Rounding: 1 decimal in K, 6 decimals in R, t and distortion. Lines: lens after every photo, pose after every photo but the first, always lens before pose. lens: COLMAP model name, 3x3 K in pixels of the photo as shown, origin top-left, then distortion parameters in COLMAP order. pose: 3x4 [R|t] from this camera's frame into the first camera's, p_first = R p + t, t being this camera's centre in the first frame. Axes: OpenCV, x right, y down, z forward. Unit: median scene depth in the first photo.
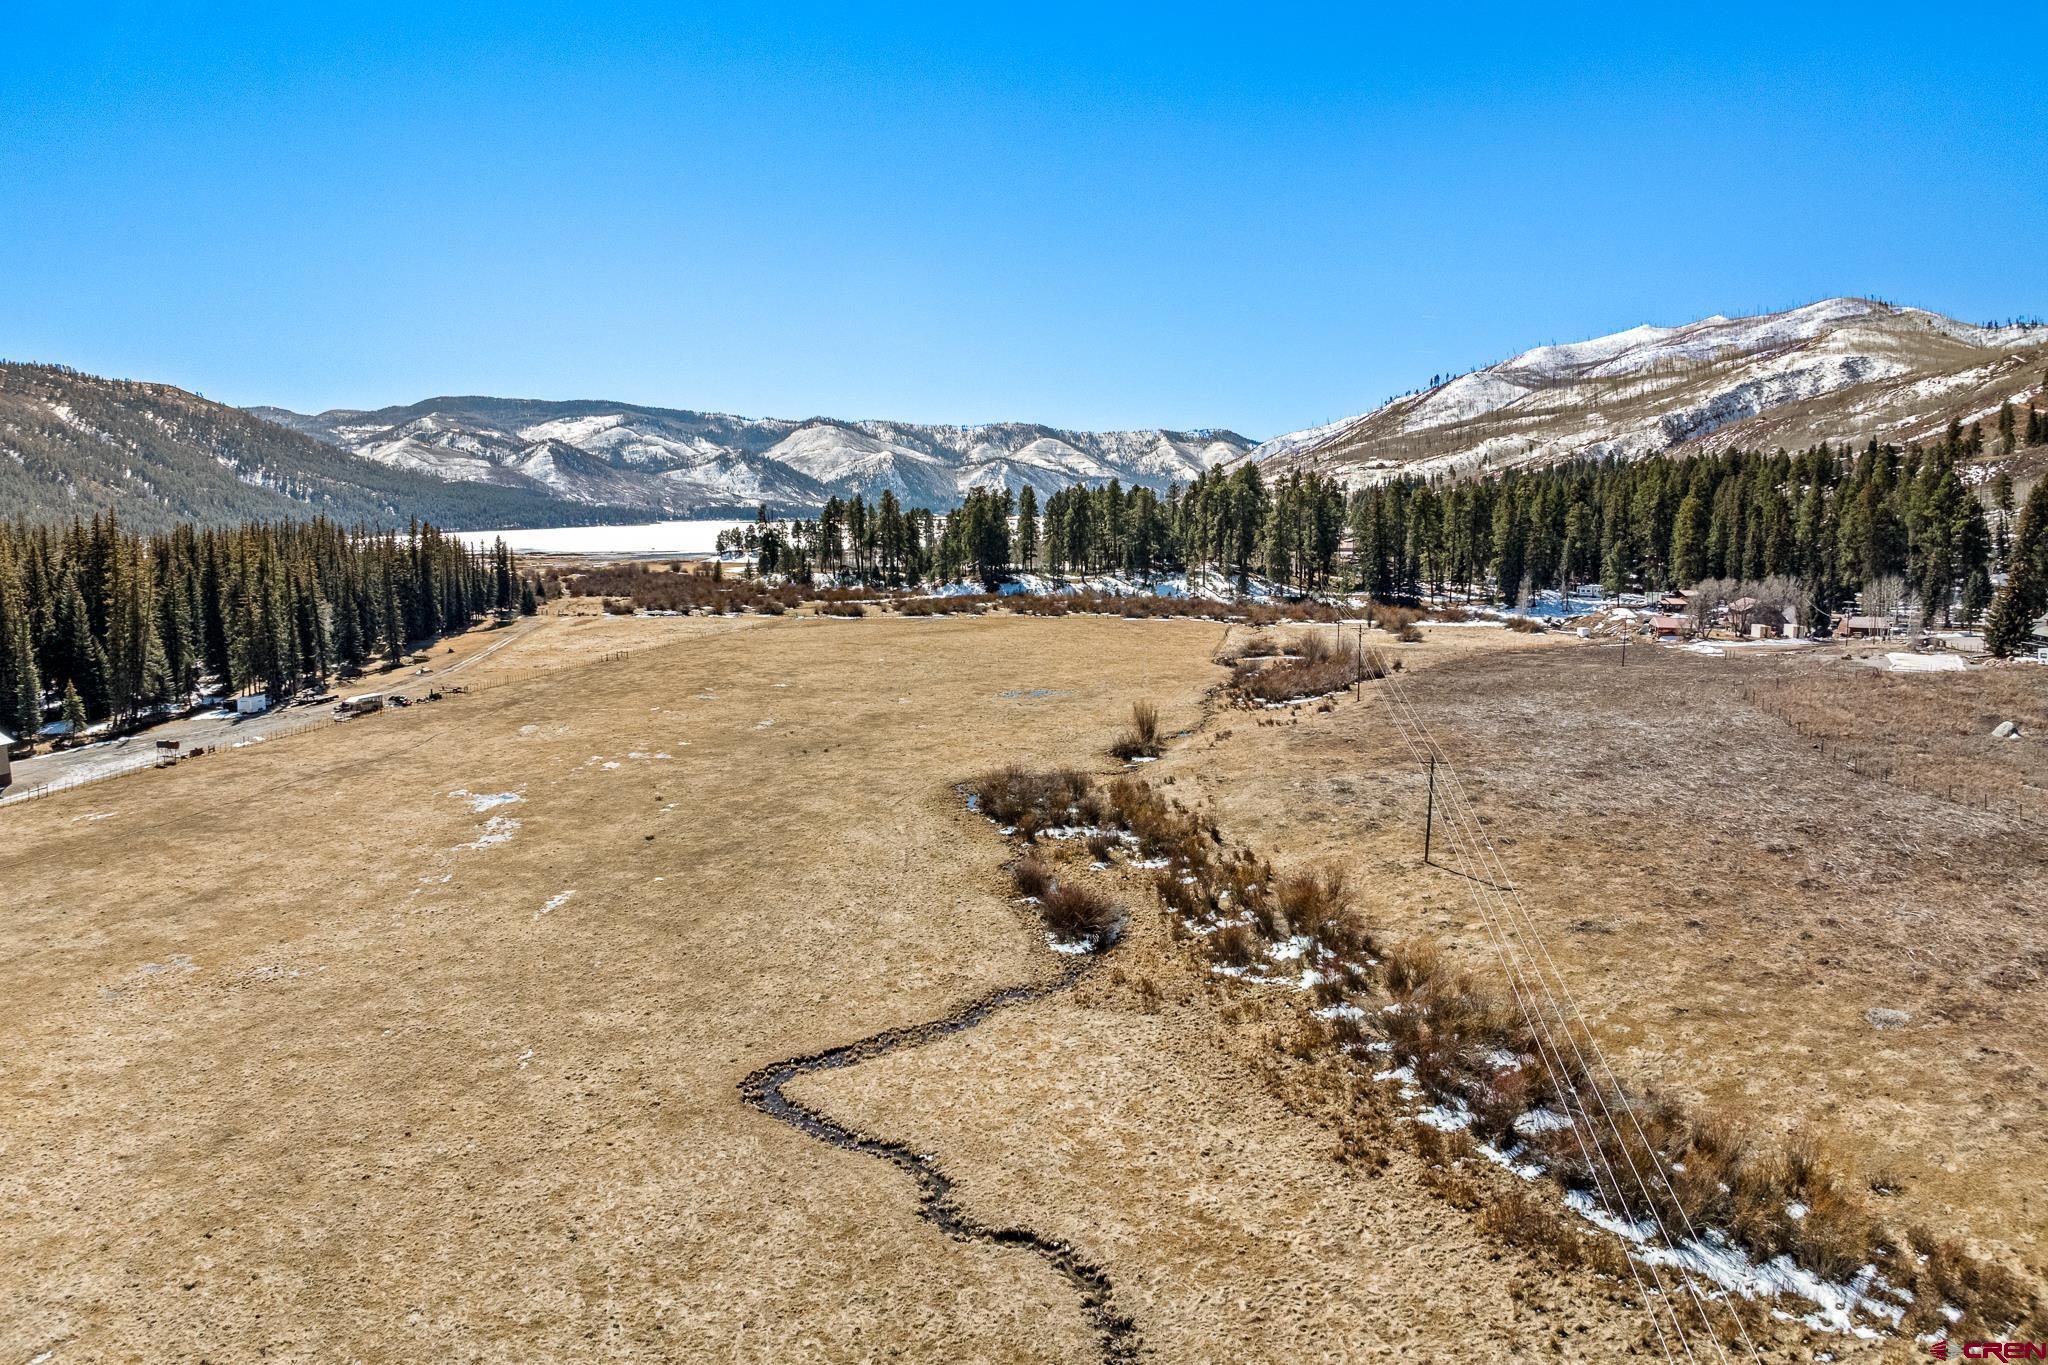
lens RADIAL K [[1258.9, 0, 1035.9], [0, 1258.9, 679.0], [0, 0, 1]] dist [-0.207072, 0.037406]
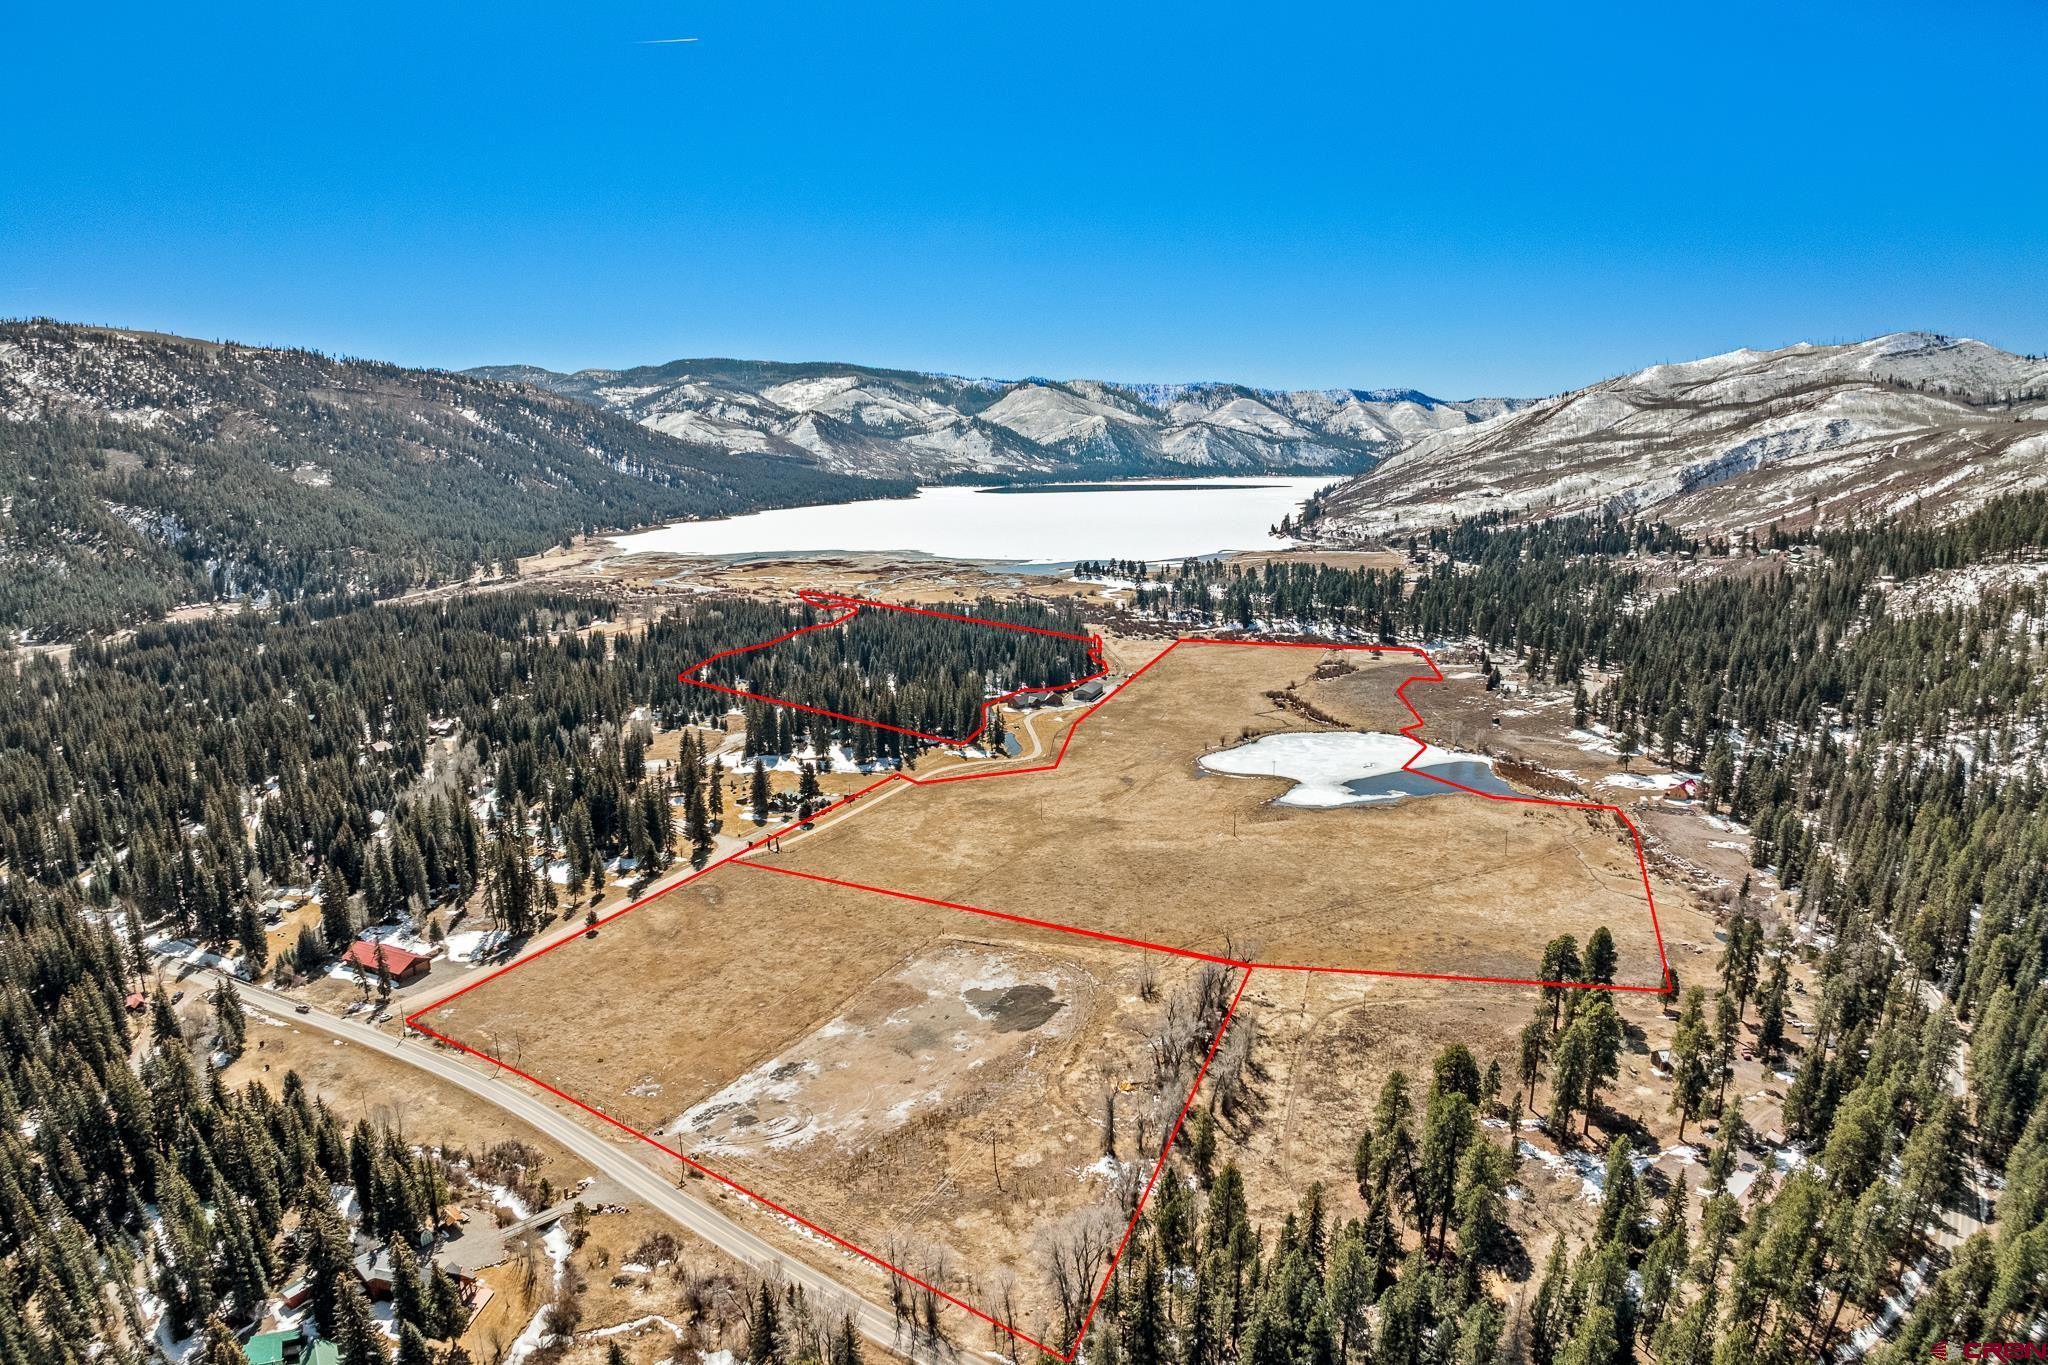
lens RADIAL K [[1258.9, 0, 1035.9], [0, 1258.9, 679.0], [0, 0, 1]] dist [-0.207072, 0.037406]
pose [[0.988722, 0.023647, -0.147885, -0.014836], [-0.015928, 0.998459, 0.053169, -0.017214], [0.148914, -0.050213, 0.987574, -0.307851]]
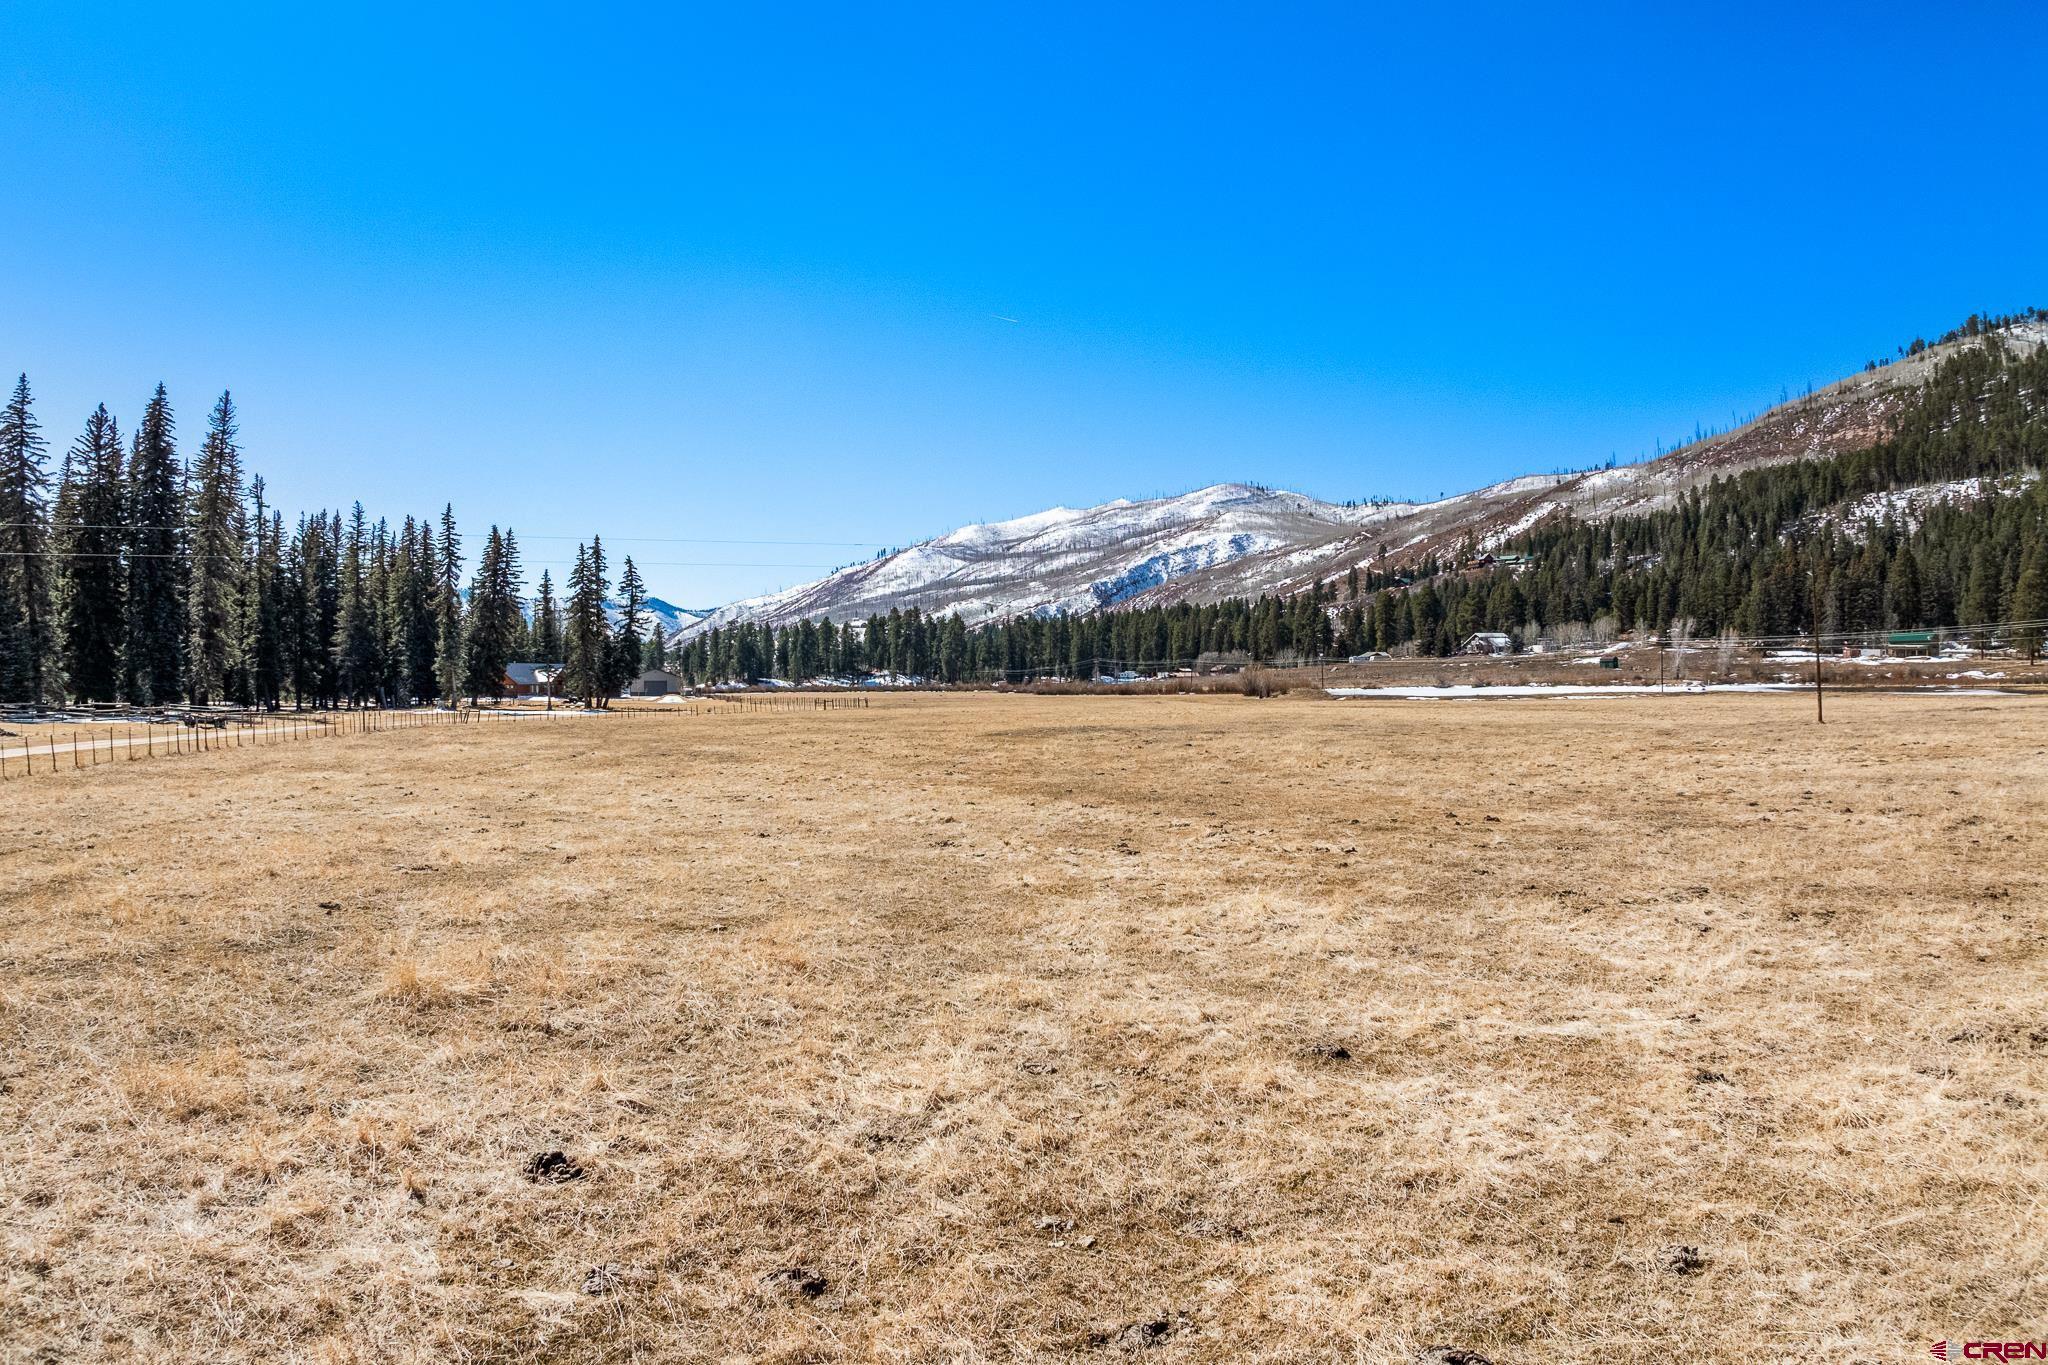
lens RADIAL K [[1258.9, 0, 1035.9], [0, 1258.9, 679.0], [0, 0, 1]] dist [-0.207072, 0.037406]
pose [[0.893620, 0.001790, 0.448820, -0.073295], [0.058917, 0.990871, -0.121258, 0.022179], [-0.444940, 0.134802, 0.885357, -0.088499]]
